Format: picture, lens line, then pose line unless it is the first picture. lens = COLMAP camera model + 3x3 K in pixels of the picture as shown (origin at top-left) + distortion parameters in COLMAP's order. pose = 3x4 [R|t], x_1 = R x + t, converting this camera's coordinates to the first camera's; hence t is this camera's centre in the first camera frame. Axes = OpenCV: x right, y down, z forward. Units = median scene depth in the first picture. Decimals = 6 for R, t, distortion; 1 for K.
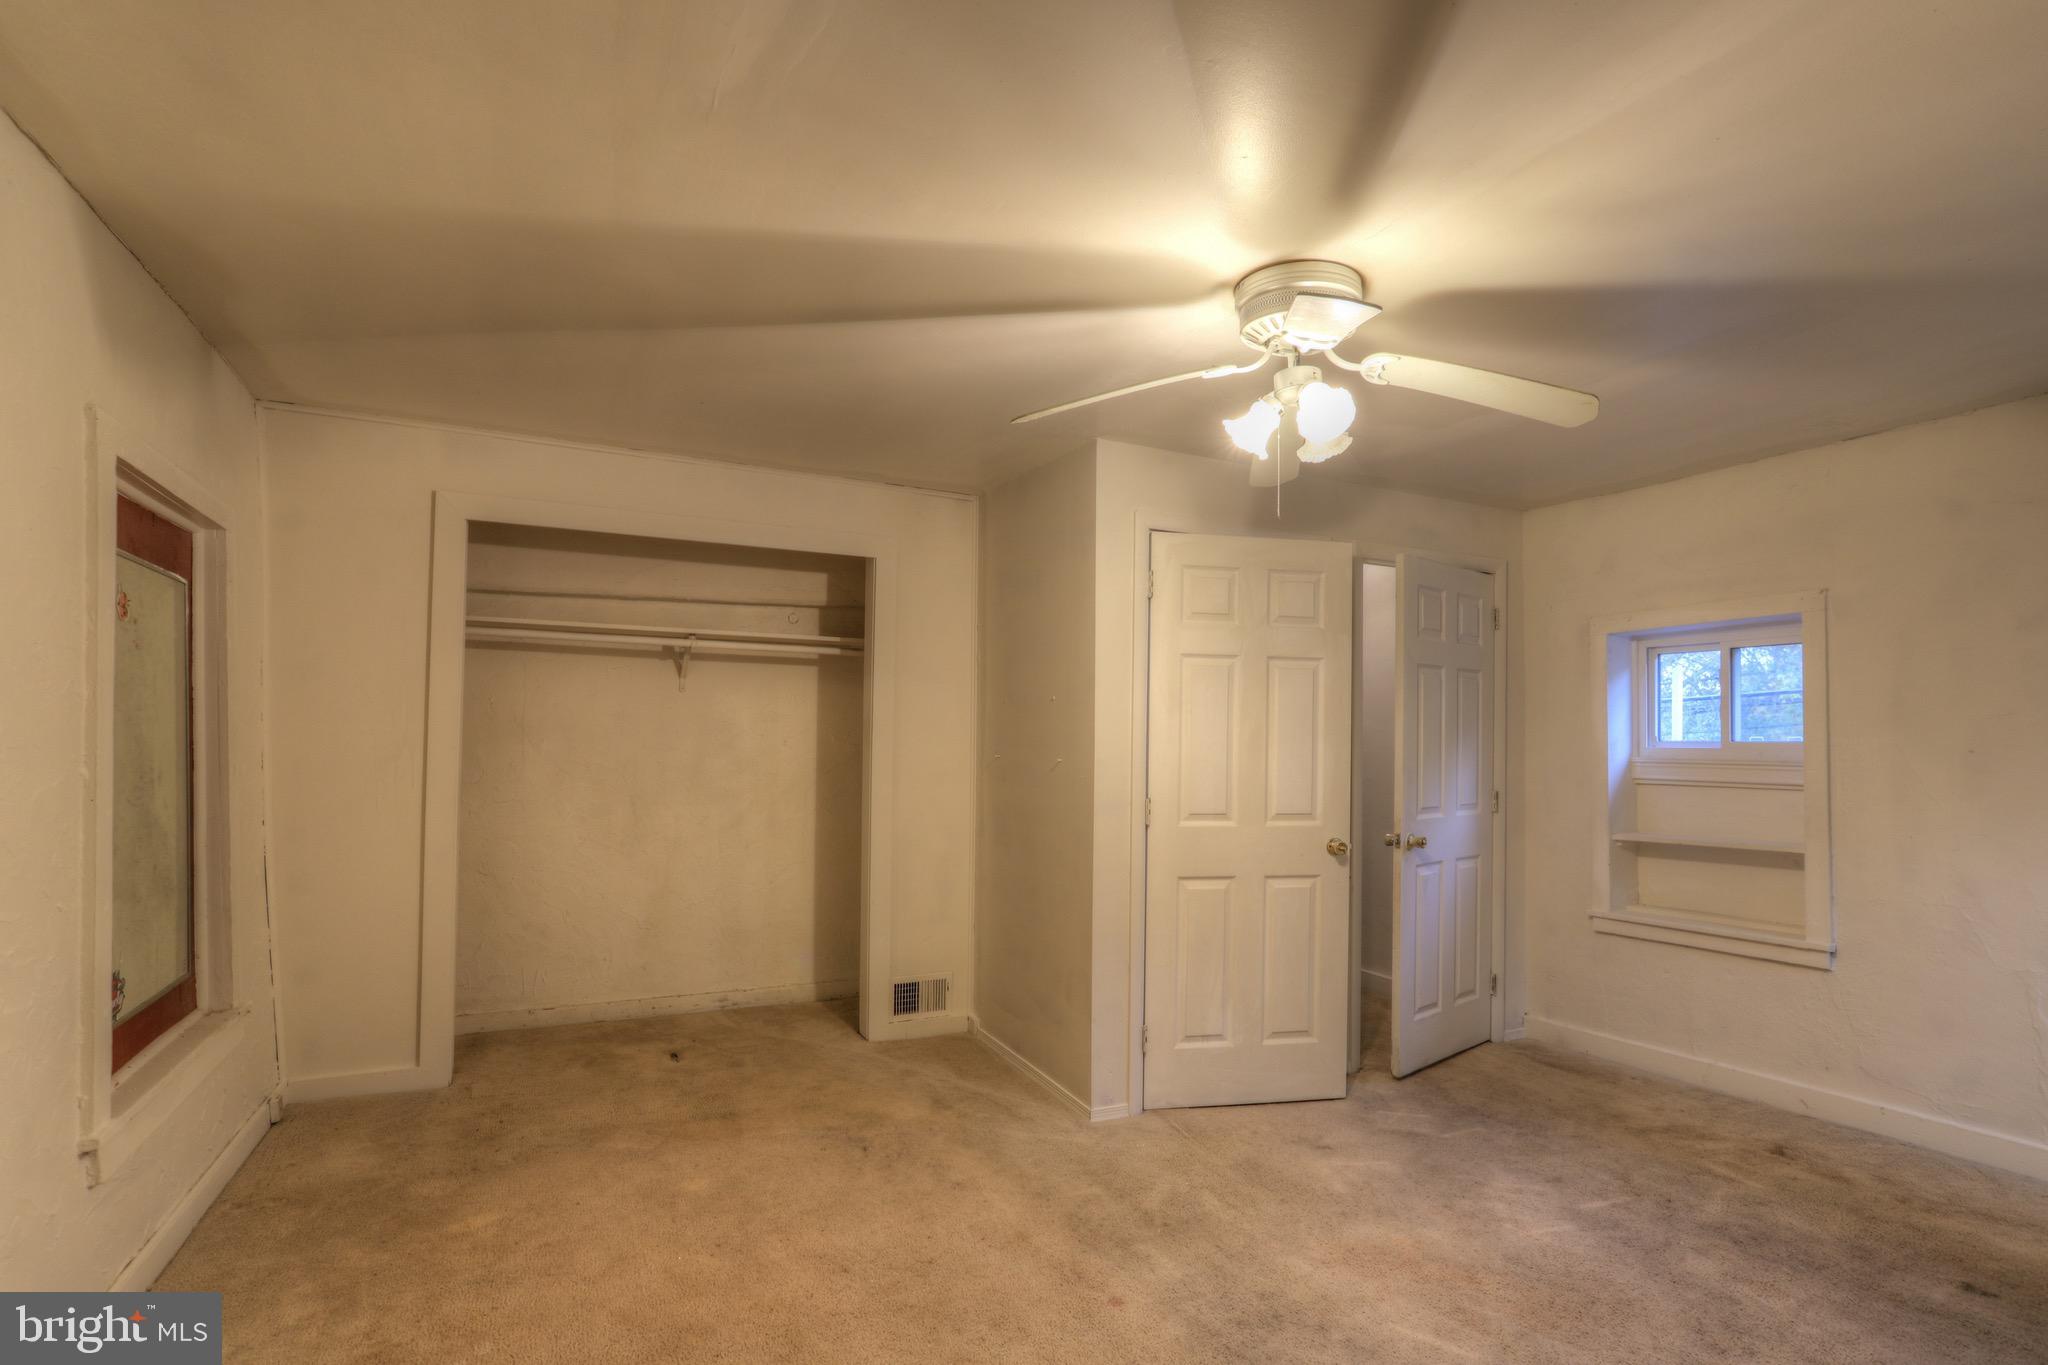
lens RADIAL K [[996.5, 0, 1030.9], [0, 996.5, 702.1], [0, 0, 1]] dist [-0.053359, 0.042630]
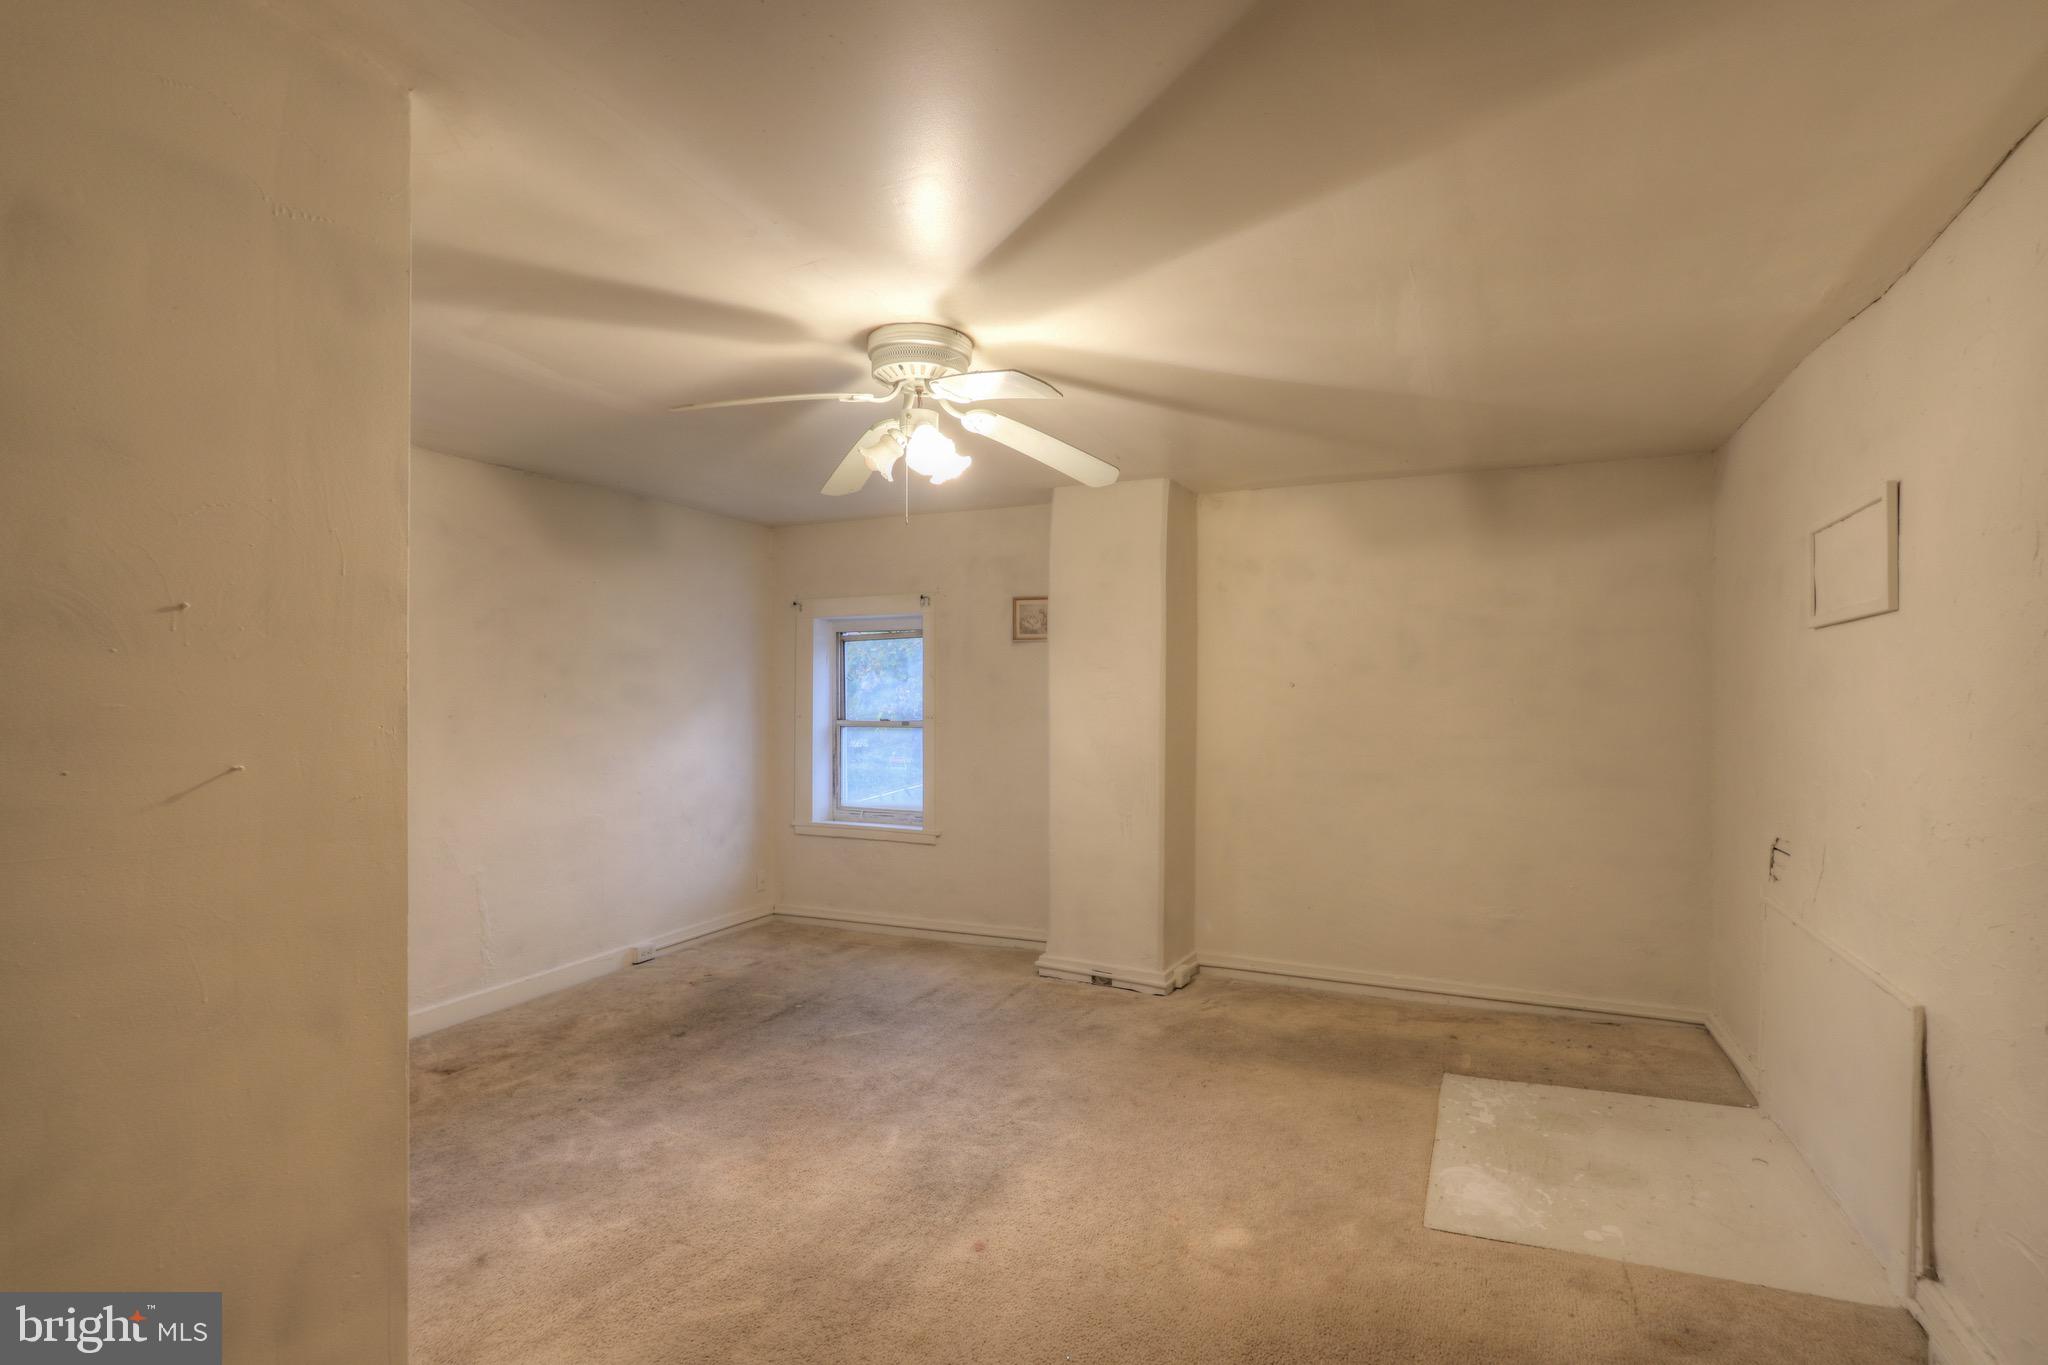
lens RADIAL K [[996.5, 0, 1030.9], [0, 996.5, 702.1], [0, 0, 1]] dist [-0.053359, 0.042630]
pose [[-0.622108, -0.003933, 0.782921, -0.495761], [-0.040669, 0.998800, -0.027298, 0.020152], [-0.781874, -0.048823, -0.621522, 1.024868]]
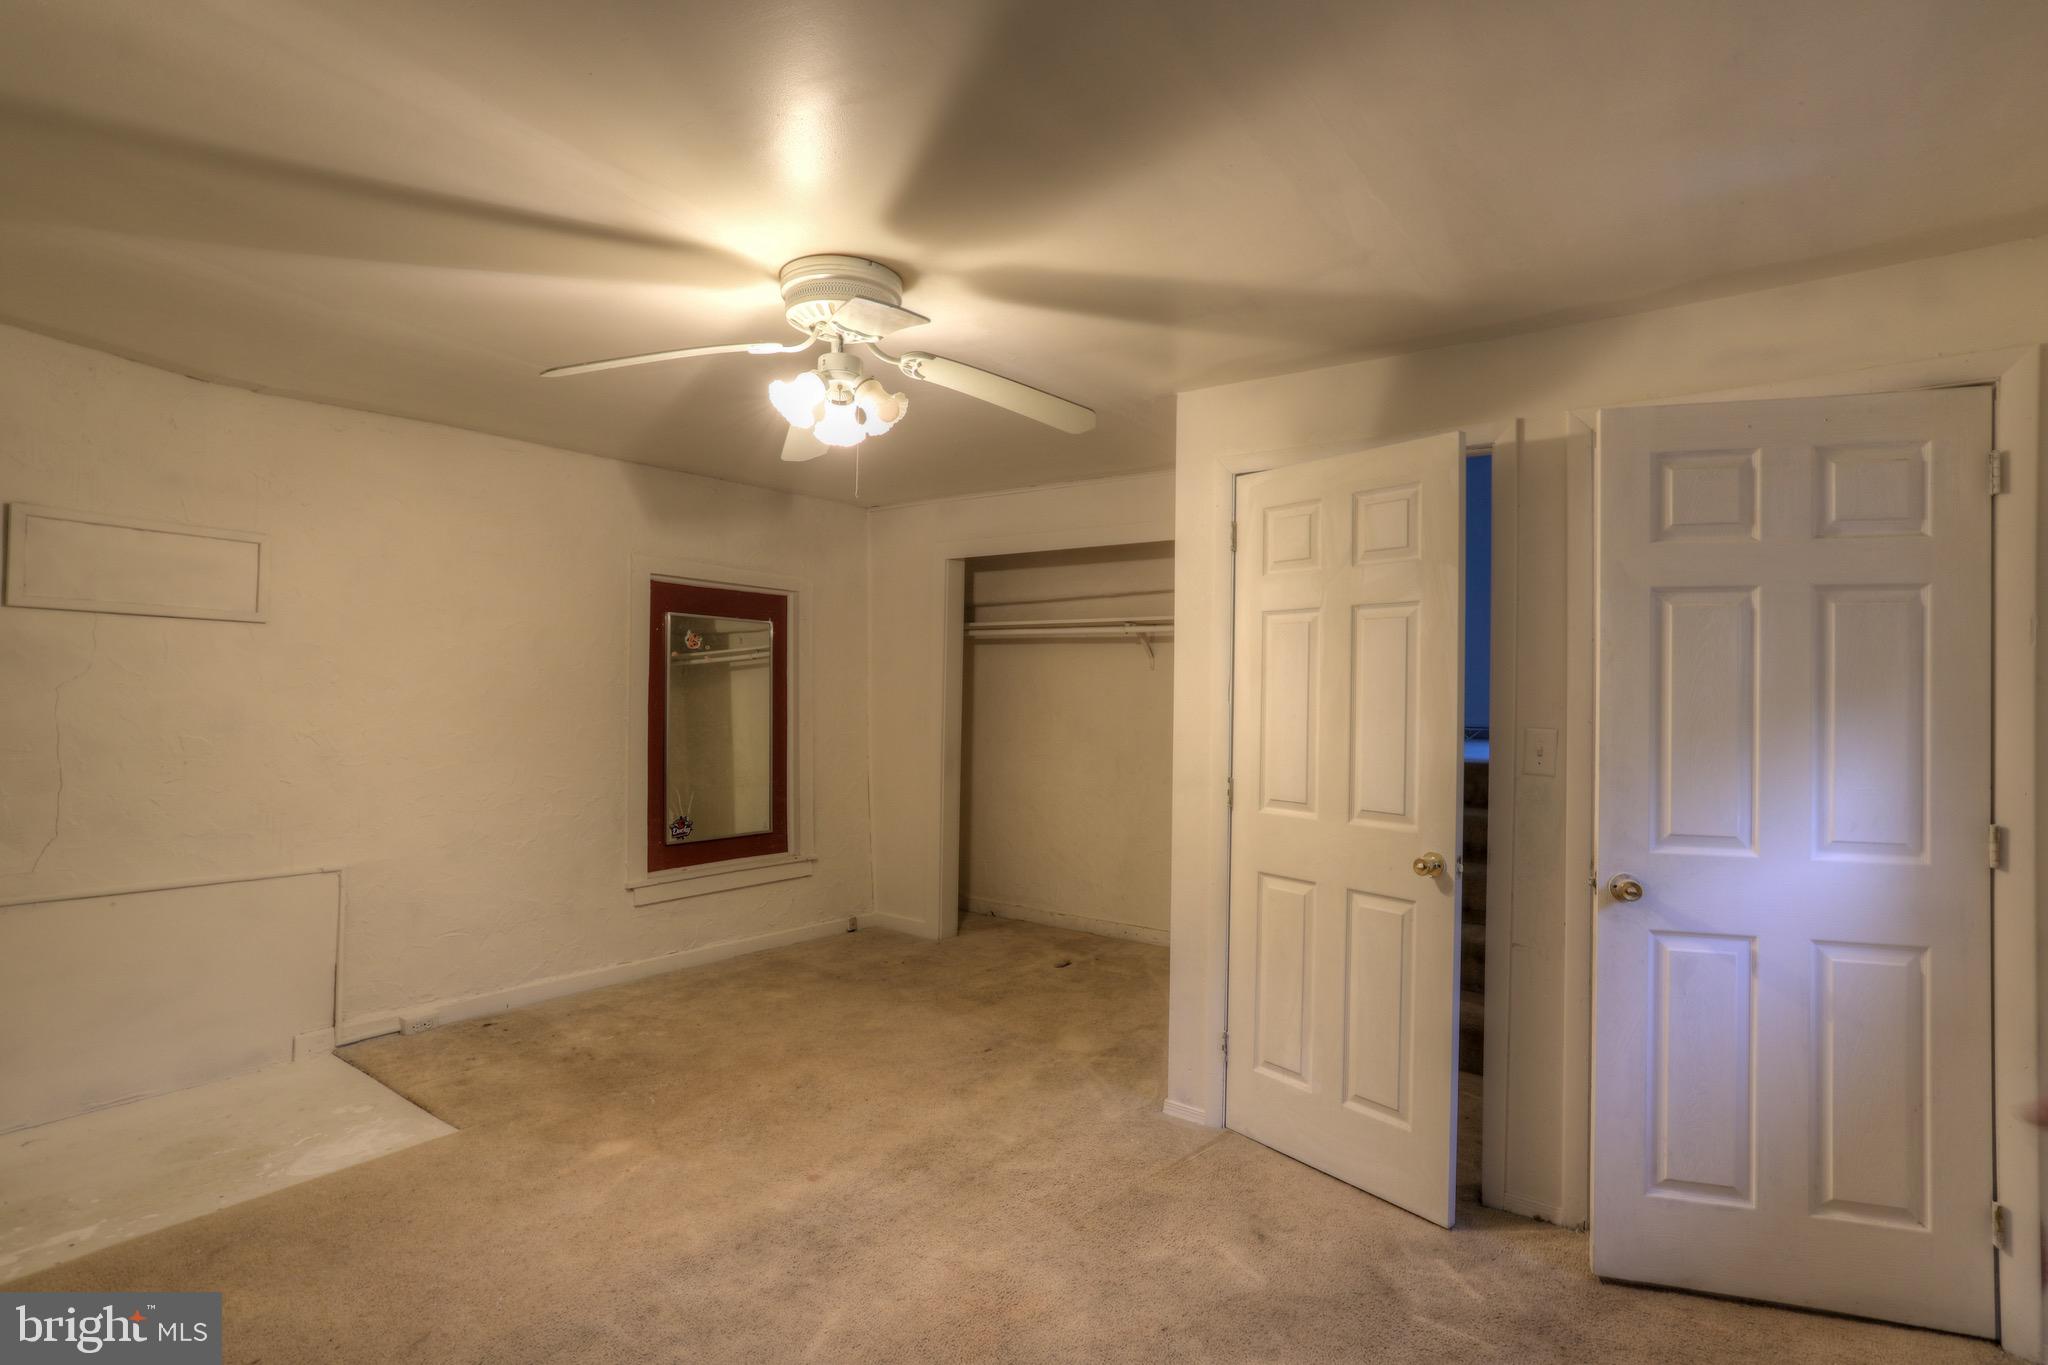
lens RADIAL K [[963.2, 0, 1024.0], [0, 963.2, 682.5], [0, 0, 1]] dist [0.000904, 0.000110]
pose [[0.493366, -0.015905, -0.869677, 0.769670], [0.013351, 0.999853, -0.010711, 0.019022], [0.869719, -0.006327, 0.493506, 0.409083]]
